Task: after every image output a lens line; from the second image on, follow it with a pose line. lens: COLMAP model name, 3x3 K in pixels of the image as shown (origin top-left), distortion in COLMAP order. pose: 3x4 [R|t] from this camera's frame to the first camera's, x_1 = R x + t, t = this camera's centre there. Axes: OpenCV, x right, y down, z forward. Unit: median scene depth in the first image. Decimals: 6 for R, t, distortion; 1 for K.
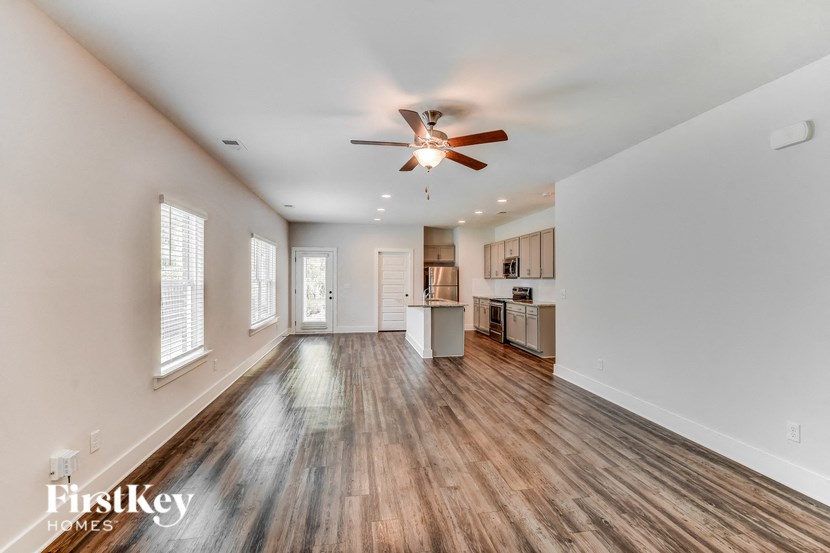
lens RADIAL K [[377.7, 0, 423.4], [0, 377.7, 278.4], [0, 0, 1]] dist [-0.009608, -0.000563]
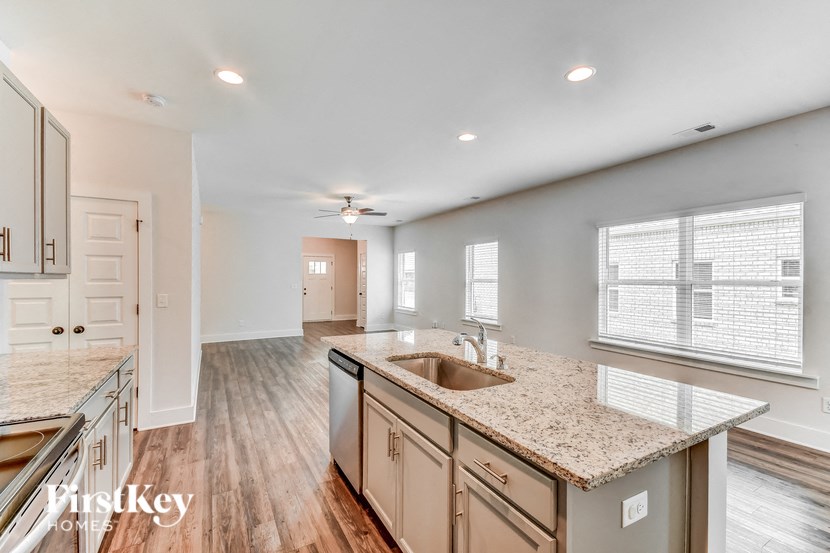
lens RADIAL K [[377.7, 0, 423.4], [0, 377.7, 278.4], [0, 0, 1]] dist [-0.009608, -0.000563]
pose [[-0.944817, 0.001263, -0.327597, 0.254986], [-0.000557, 0.999985, 0.005461, -0.009203], [0.327599, 0.005342, -0.944802, 2.534129]]
